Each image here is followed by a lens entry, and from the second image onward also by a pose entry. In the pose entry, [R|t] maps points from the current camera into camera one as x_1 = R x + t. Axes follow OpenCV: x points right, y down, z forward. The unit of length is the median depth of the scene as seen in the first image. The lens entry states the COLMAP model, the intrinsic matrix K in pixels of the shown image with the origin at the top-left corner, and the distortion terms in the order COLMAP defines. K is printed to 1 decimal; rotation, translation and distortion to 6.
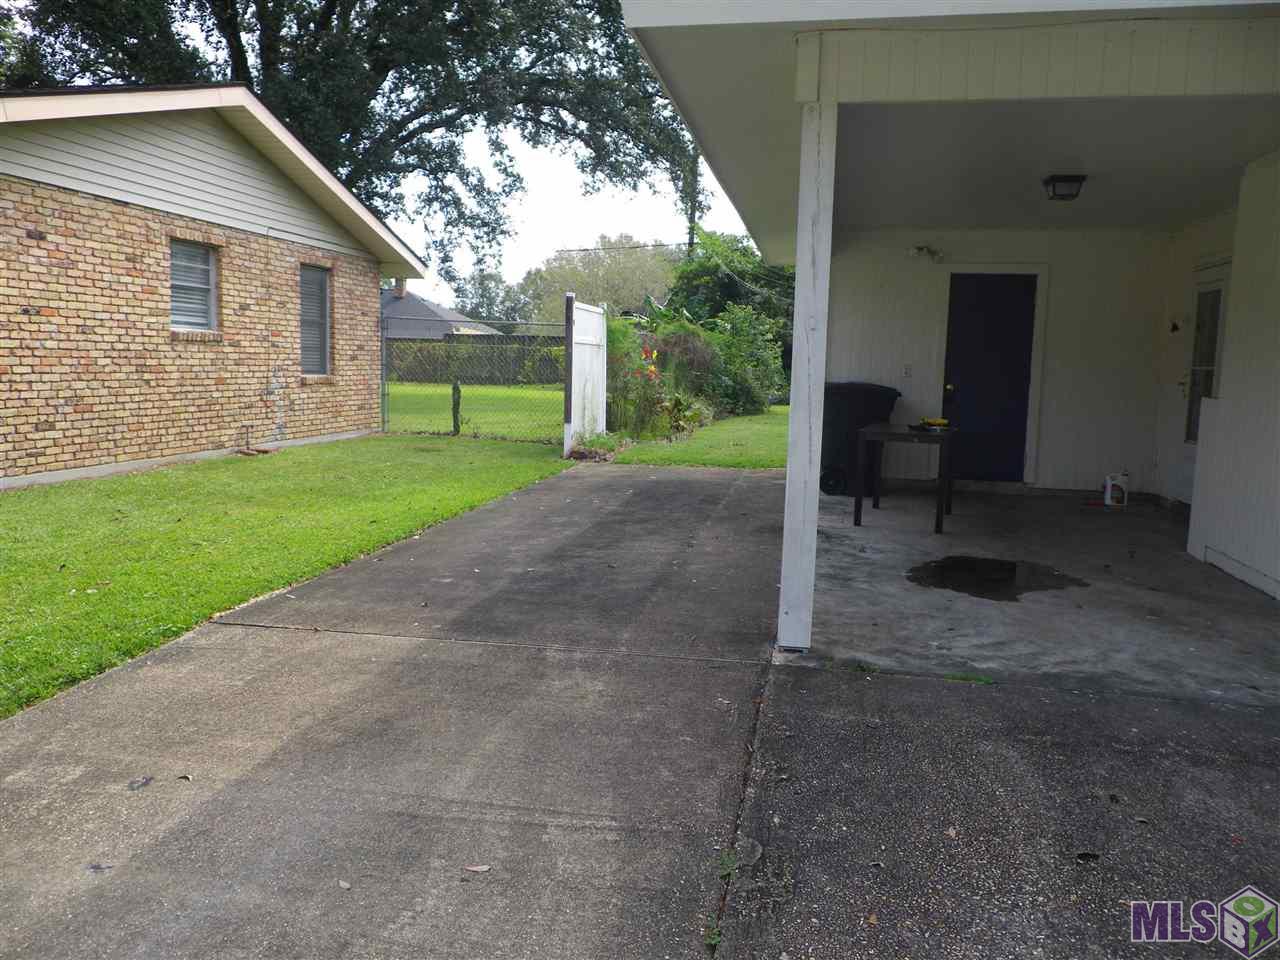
lens RADIAL K [[967.5, 0, 629.0], [0, 967.5, 477.8], [0, 0, 1]] dist [-0.029408, 0.001501]
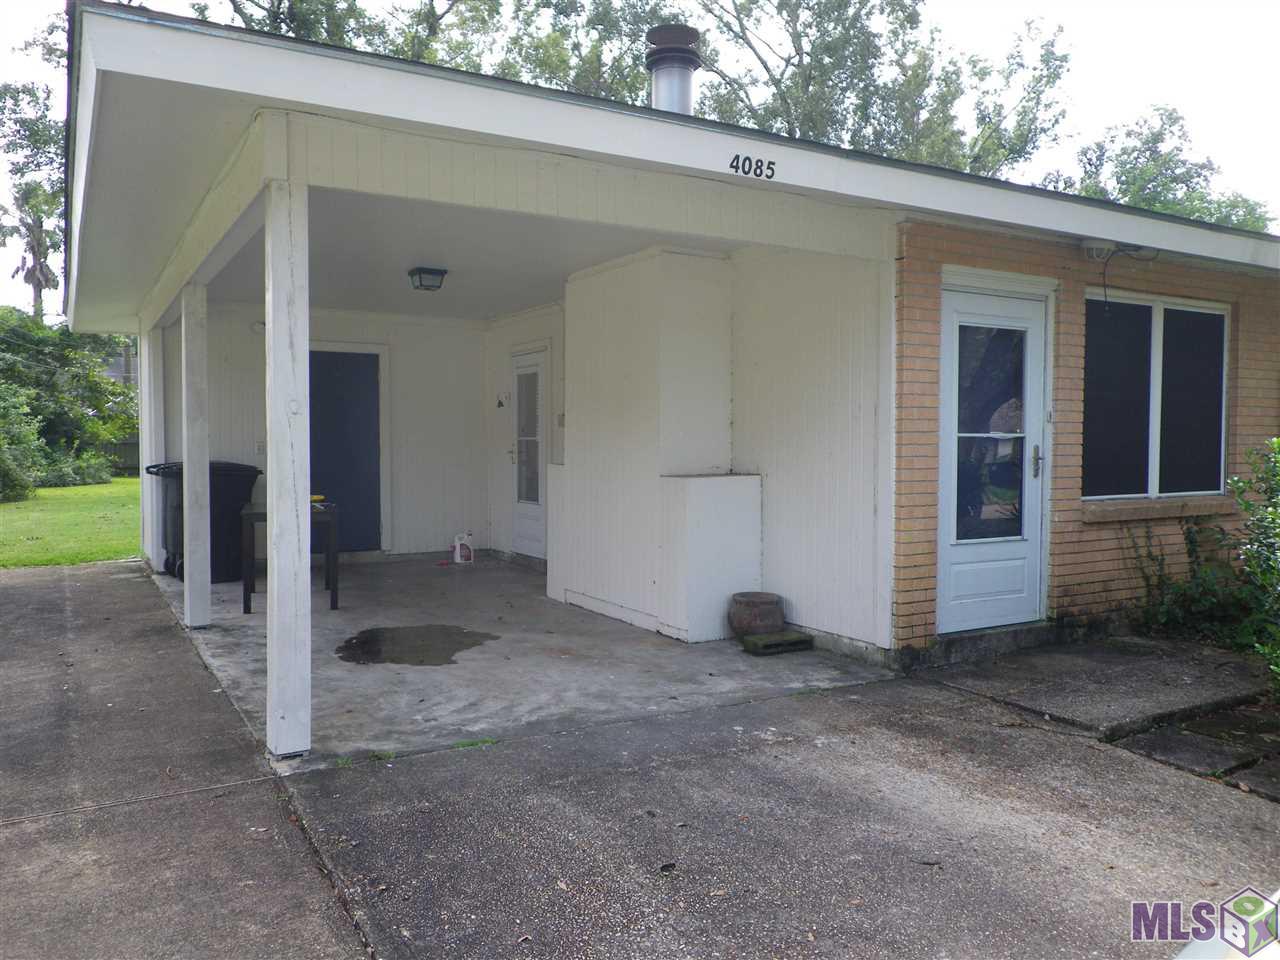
lens RADIAL K [[967.5, 0, 629.0], [0, 967.5, 477.8], [0, 0, 1]] dist [-0.029408, 0.001501]
pose [[0.740226, -0.048472, 0.670609, -0.203444], [0.096366, 0.994749, -0.034469, -0.025417], [-0.665417, 0.090139, 0.741010, 0.077387]]
